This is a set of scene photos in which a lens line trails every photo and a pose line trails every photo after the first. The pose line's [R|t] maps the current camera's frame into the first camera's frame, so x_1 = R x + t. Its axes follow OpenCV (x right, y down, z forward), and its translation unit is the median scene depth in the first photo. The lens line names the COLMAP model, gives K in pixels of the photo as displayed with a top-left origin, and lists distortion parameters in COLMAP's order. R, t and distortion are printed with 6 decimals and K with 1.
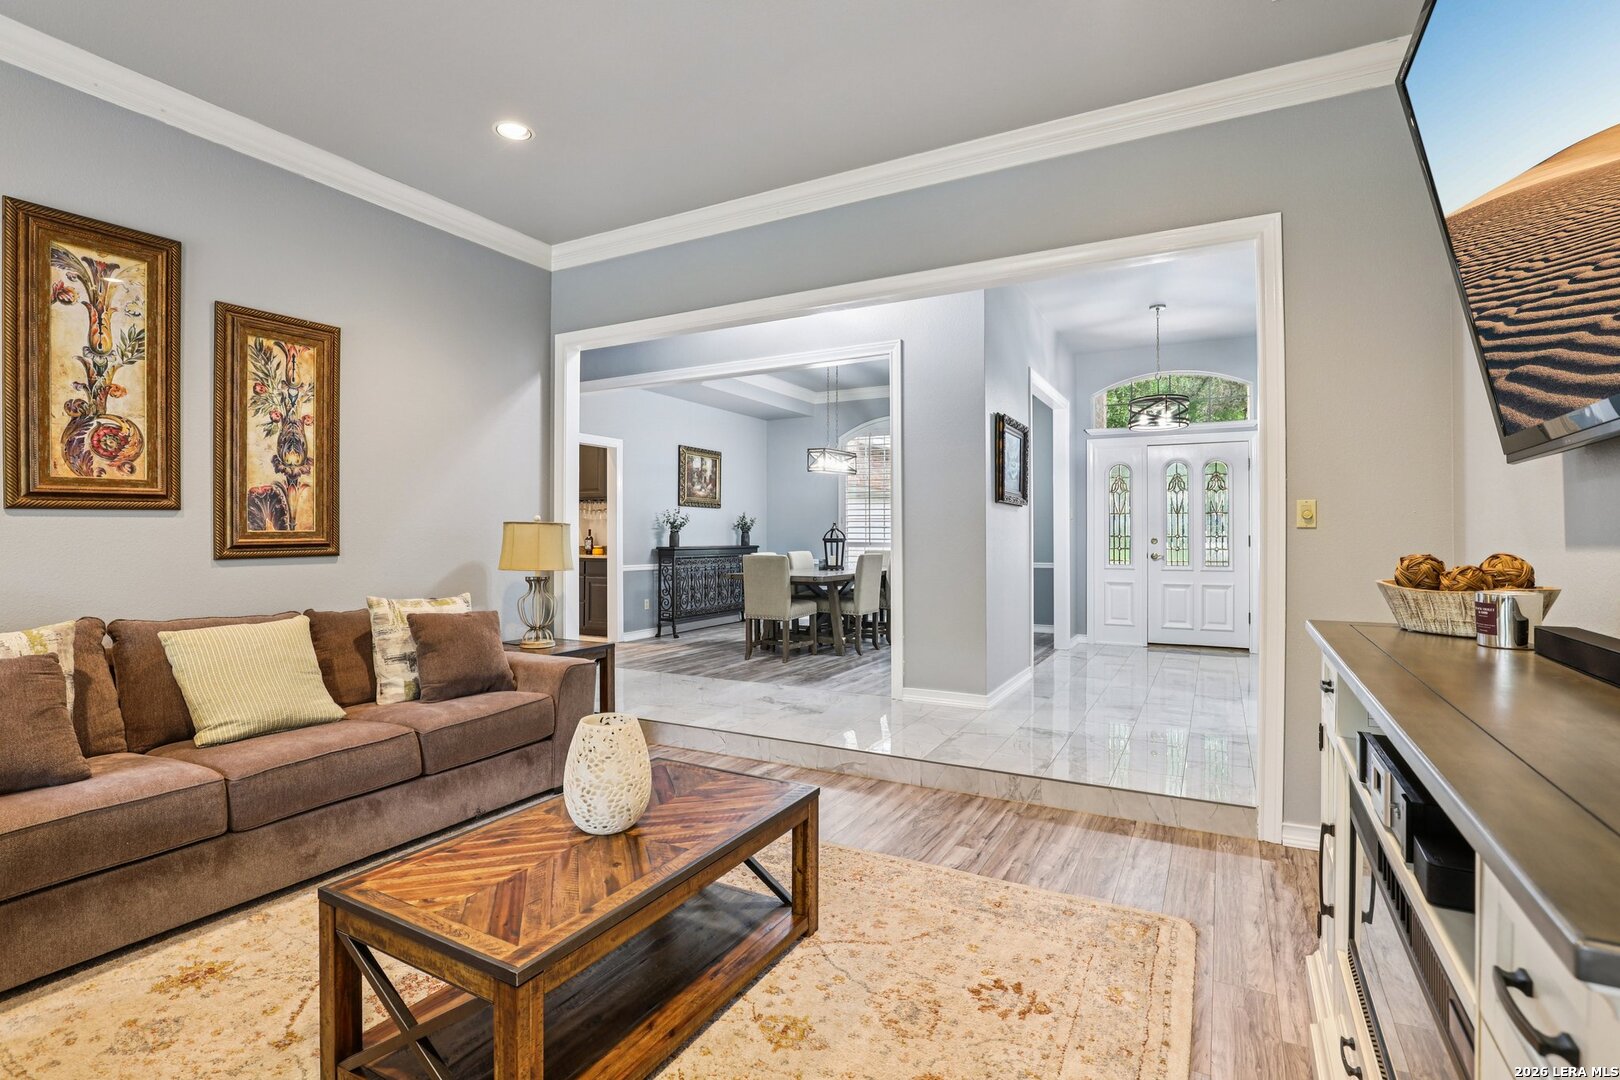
lens RADIAL K [[744.4, 0, 820.7], [0, 744.4, 541.7], [0, 0, 1]] dist [-0.034291, 0.008152]
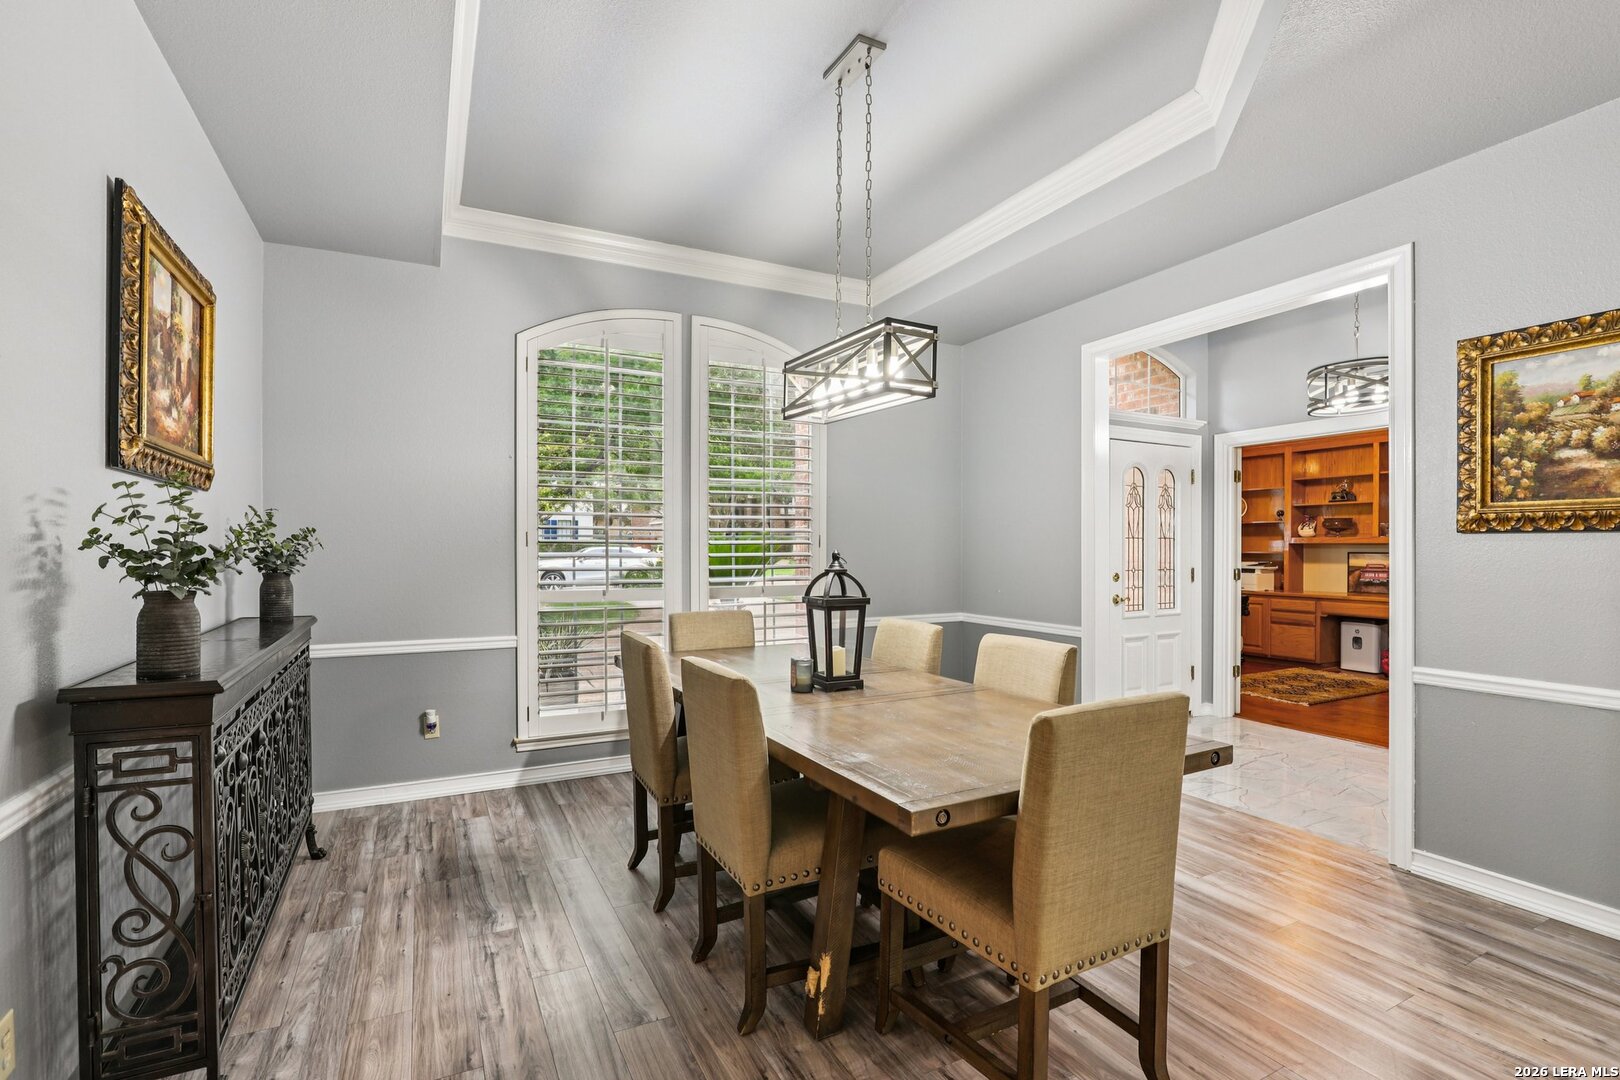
lens RADIAL K [[740.1, 0, 807.4], [0, 740.1, 545.6], [0, 0, 1]] dist [-0.028899, -0.000005]
pose [[0.557768, 0.003096, 0.829991, -0.281045], [0.004700, 0.999965, -0.006888, -0.026420], [-0.829983, 0.007743, 0.557735, 0.808044]]
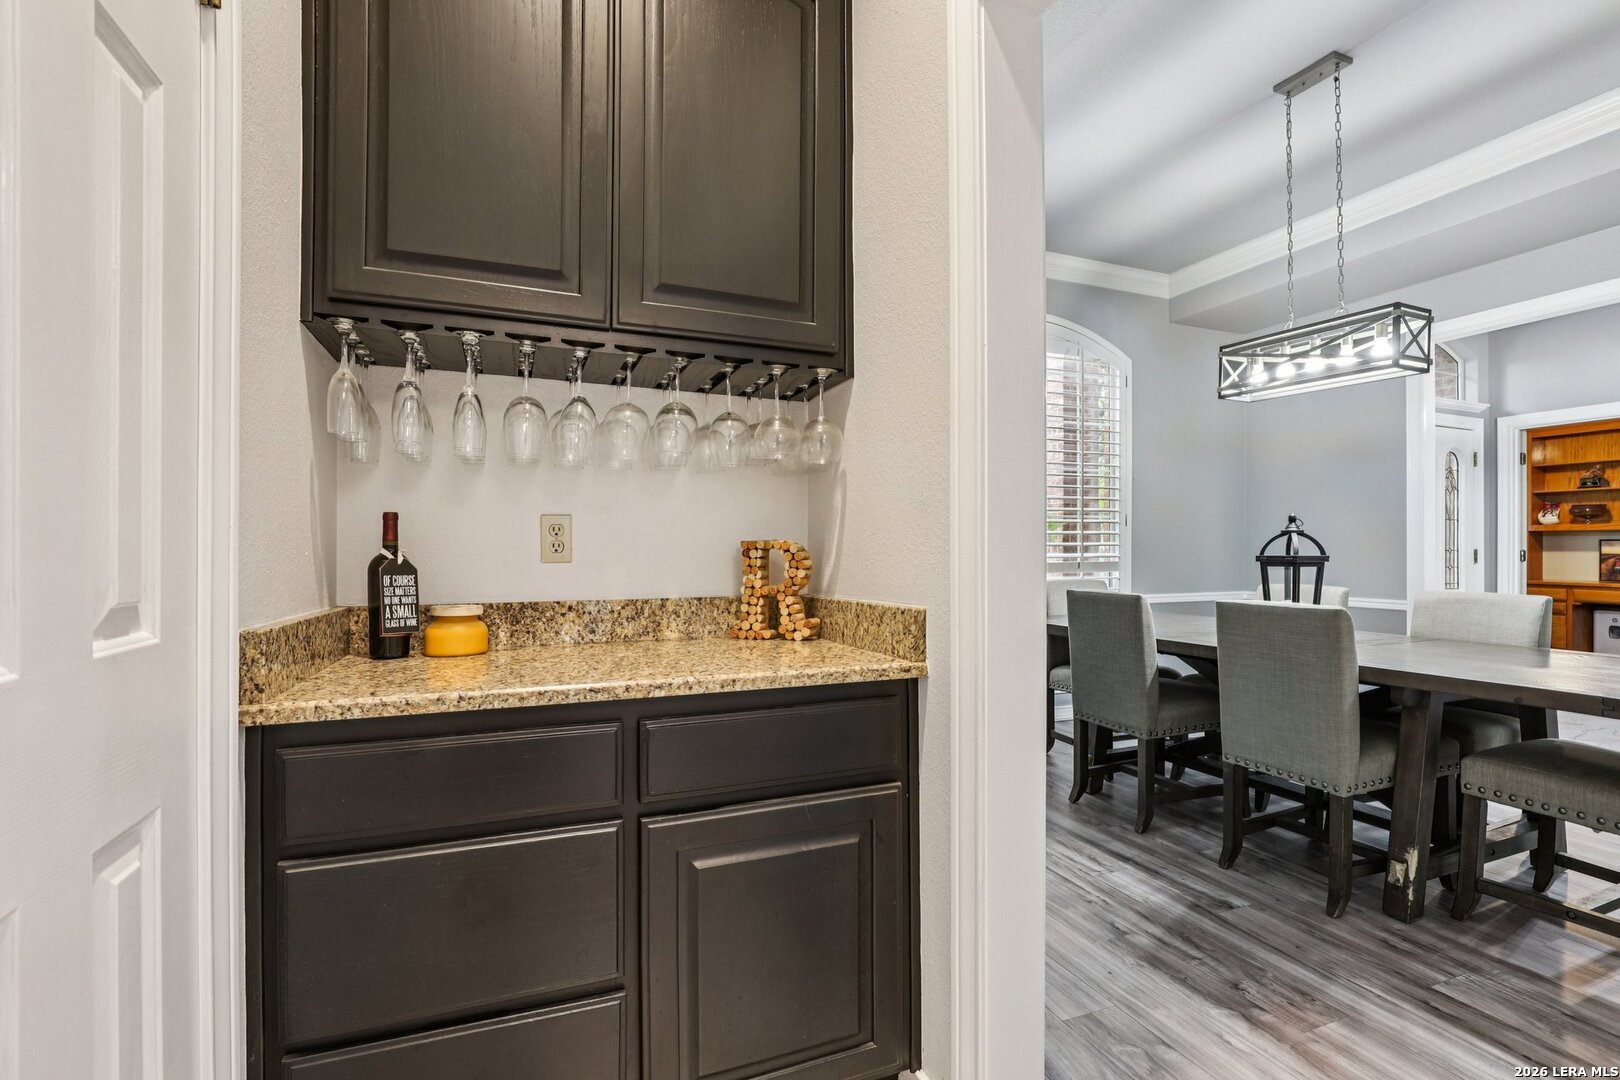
lens RADIAL K [[744.4, 0, 820.7], [0, 744.4, 541.7], [0, 0, 1]] dist [-0.034291, 0.008152]
pose [[0.632177, 0.010274, 0.774756, -0.442107], [0.001986, 0.999887, -0.014880, -0.006048], [-0.774821, 0.010945, 0.632086, 0.942423]]
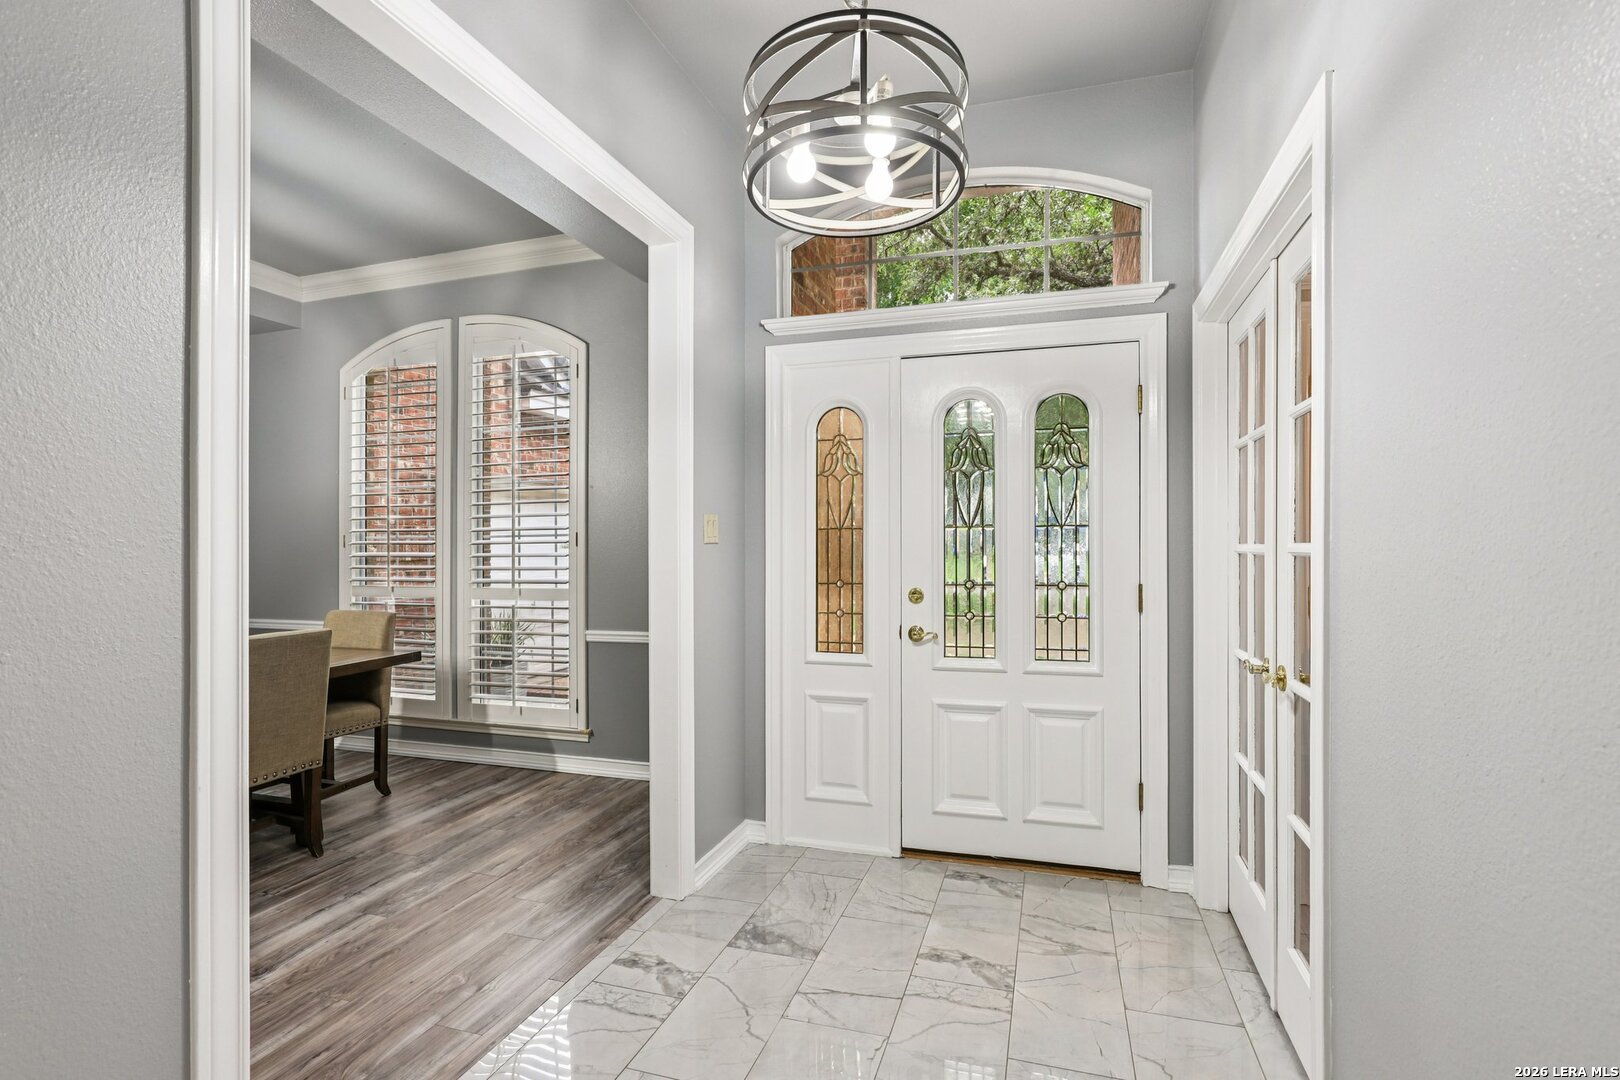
lens RADIAL K [[744.4, 0, 820.7], [0, 744.4, 541.7], [0, 0, 1]] dist [-0.034291, 0.008152]
pose [[0.978056, -0.001411, 0.208339, 0.298456], [0.004824, 0.999862, -0.015874, -0.023371], [-0.208288, 0.016530, 0.977928, 0.579284]]
